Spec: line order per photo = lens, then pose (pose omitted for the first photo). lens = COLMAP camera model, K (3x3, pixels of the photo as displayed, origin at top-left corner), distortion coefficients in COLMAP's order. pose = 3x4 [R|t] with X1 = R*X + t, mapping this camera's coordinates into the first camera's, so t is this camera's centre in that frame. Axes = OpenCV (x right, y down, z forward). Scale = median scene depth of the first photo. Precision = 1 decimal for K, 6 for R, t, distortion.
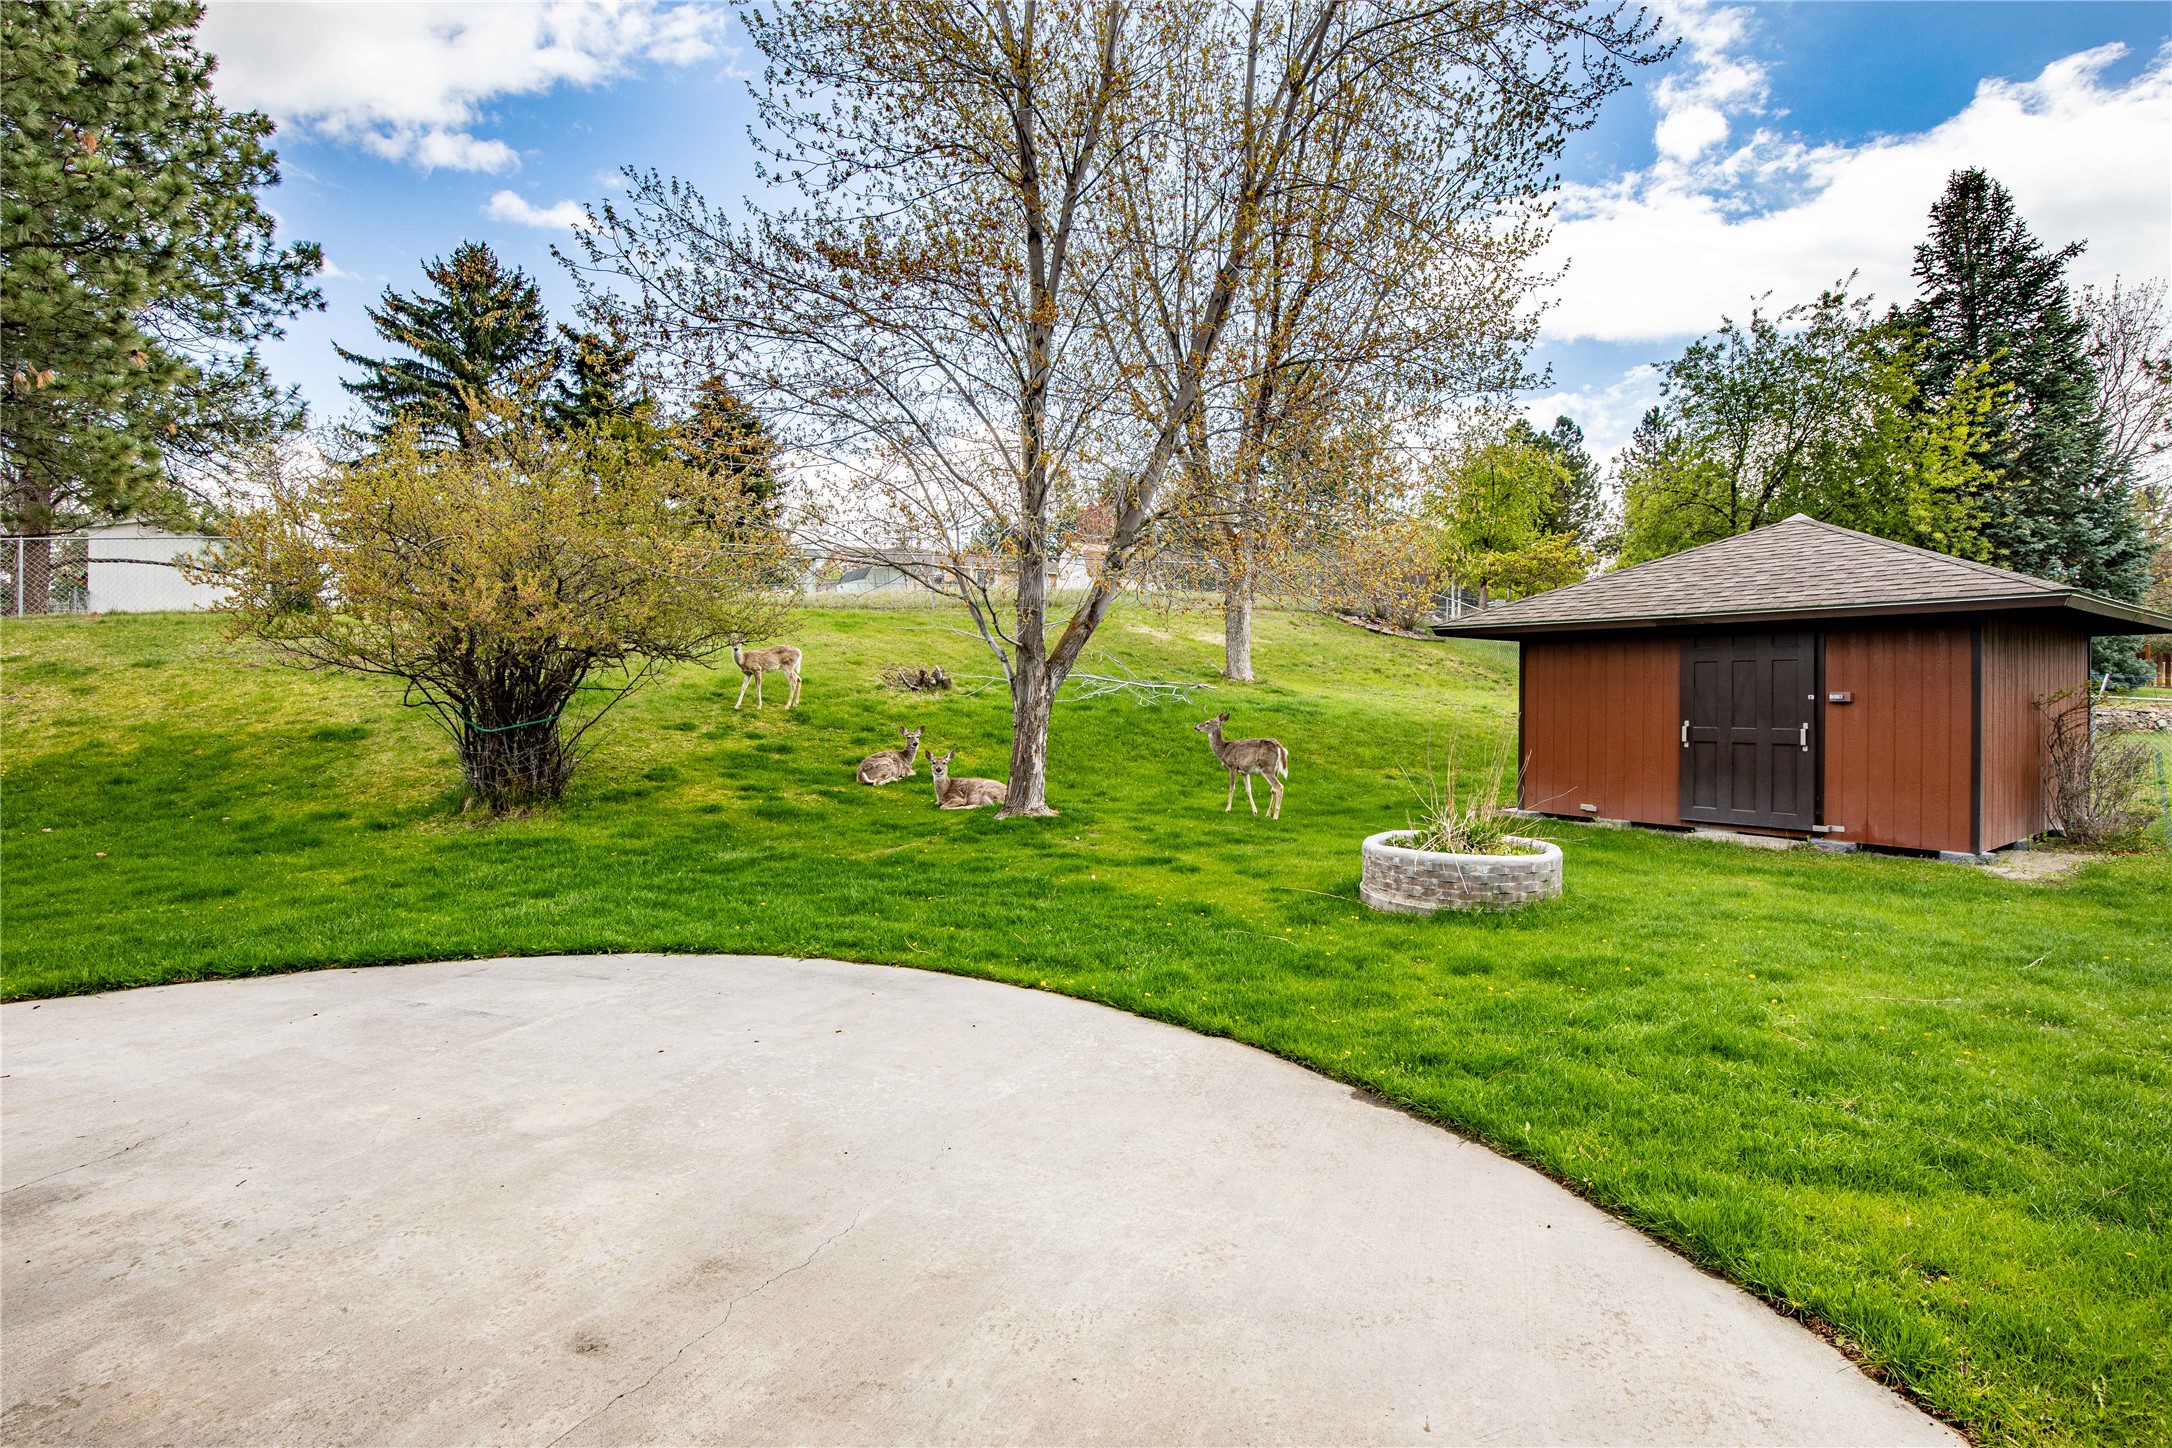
lens RADIAL K [[1085.2, 0, 1094.9], [0, 1085.2, 706.8], [0, 0, 1]] dist [-0.006663, 0.001663]
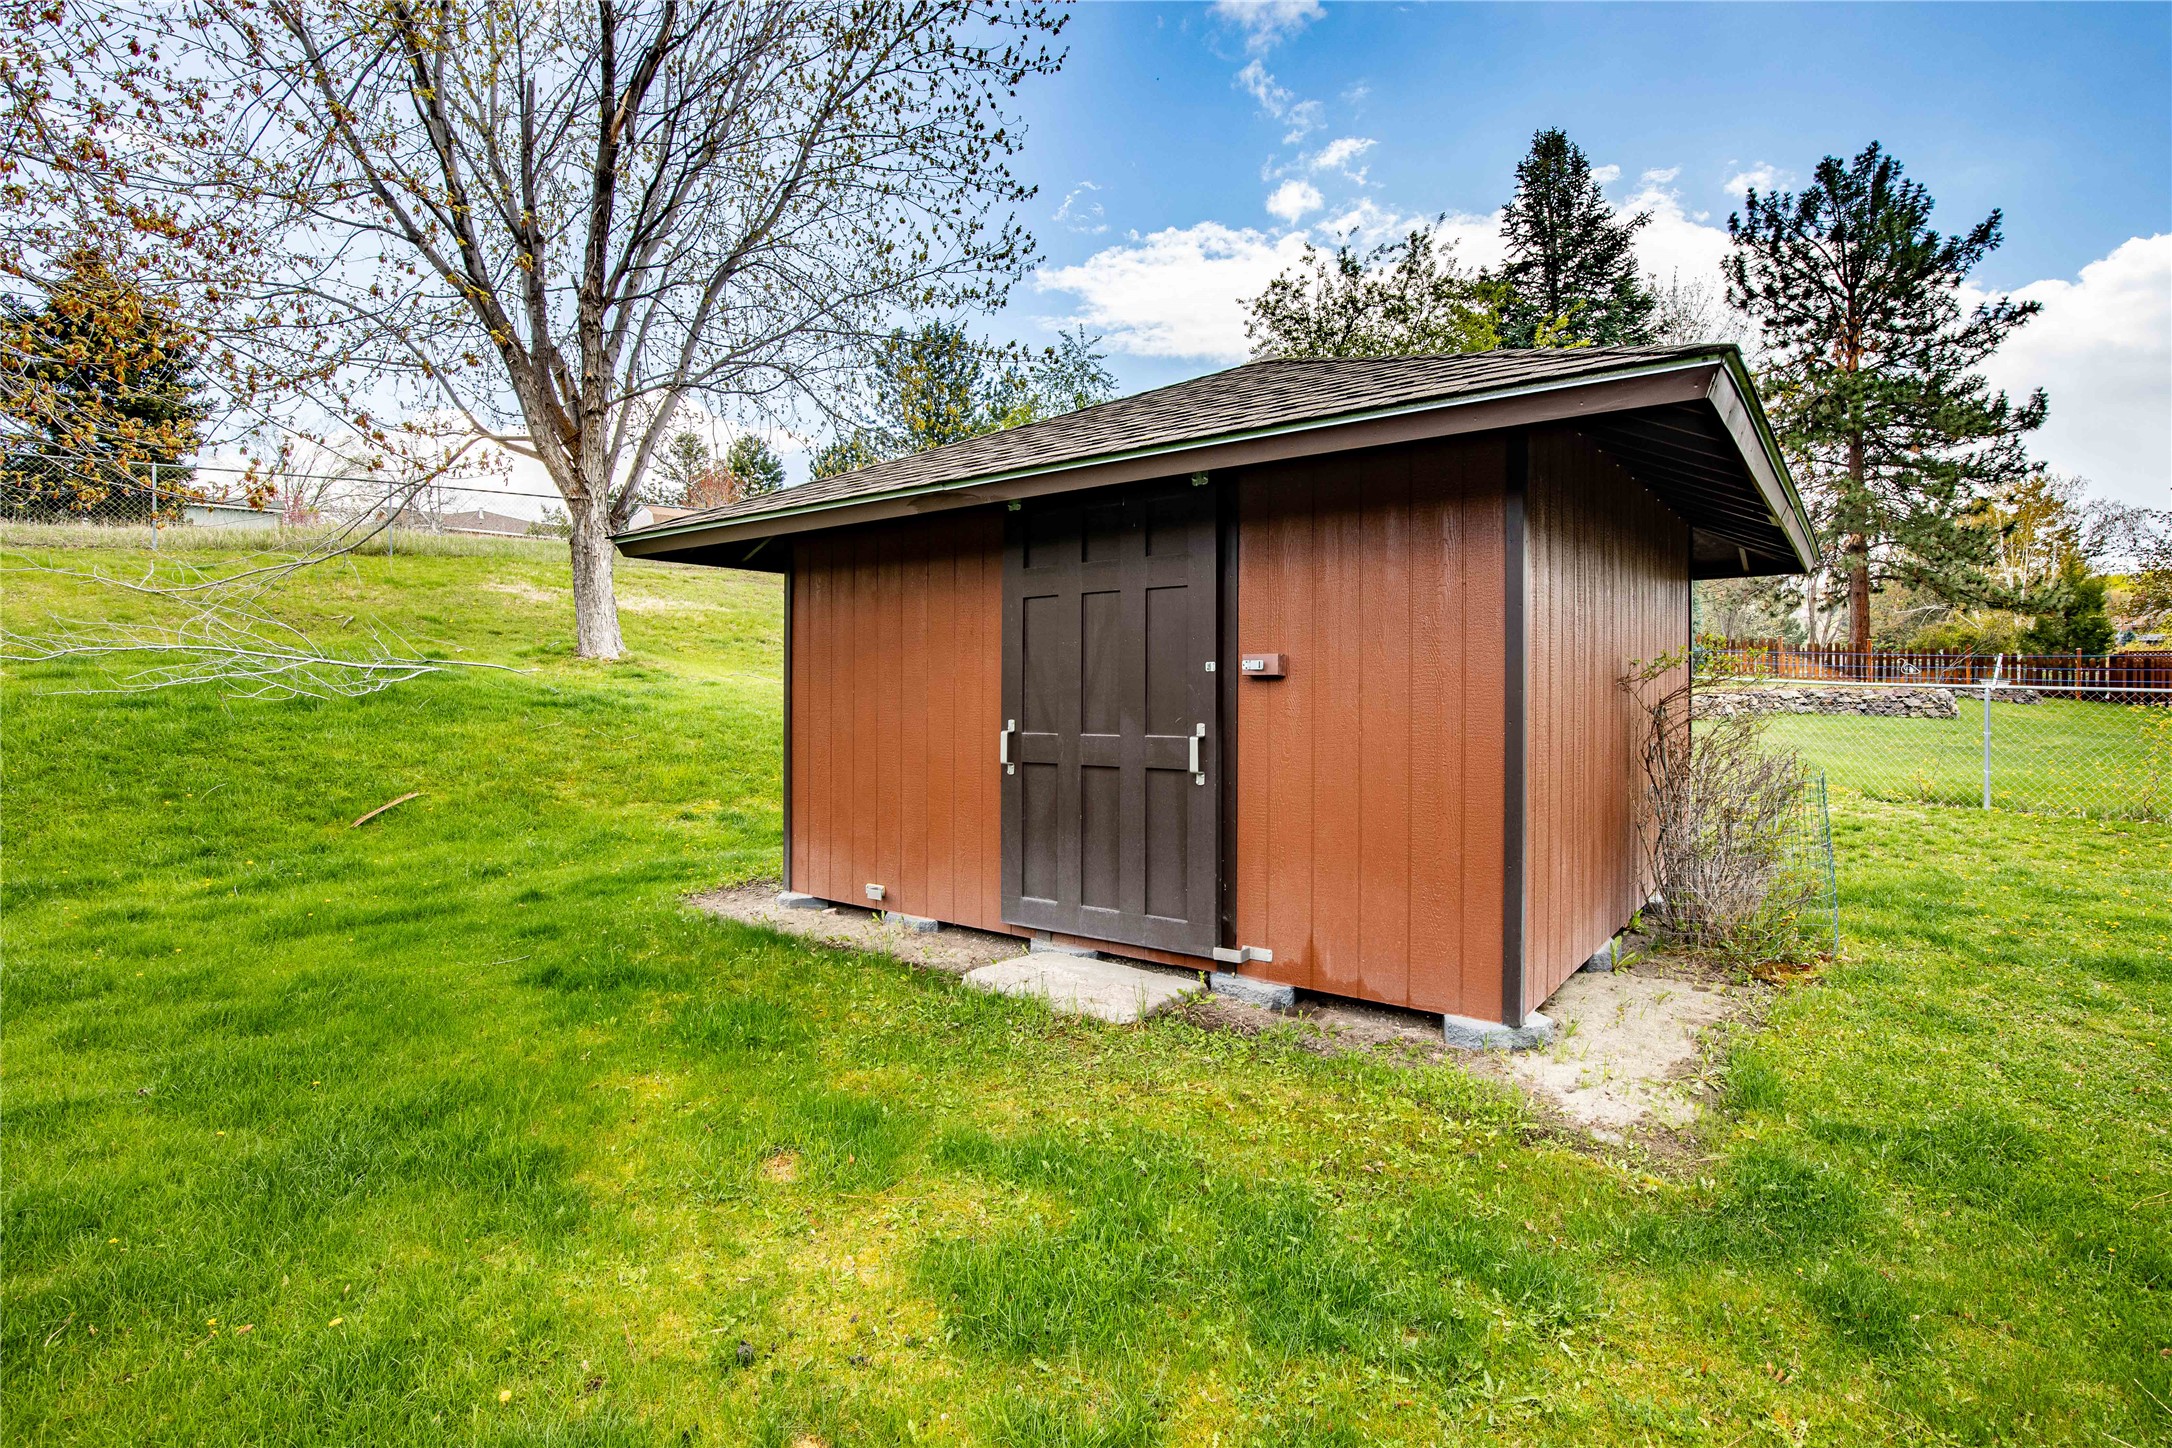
lens RADIAL K [[1085.2, 0, 1078.3], [0, 1085.2, 722.6], [0, 0, 1]] dist [-0.006663, 0.001663]
pose [[0.965386, -0.013812, 0.260461, 0.244448], [0.008320, 0.999720, 0.022173, 0.002094], [-0.260694, -0.019239, 0.965230, 0.287103]]
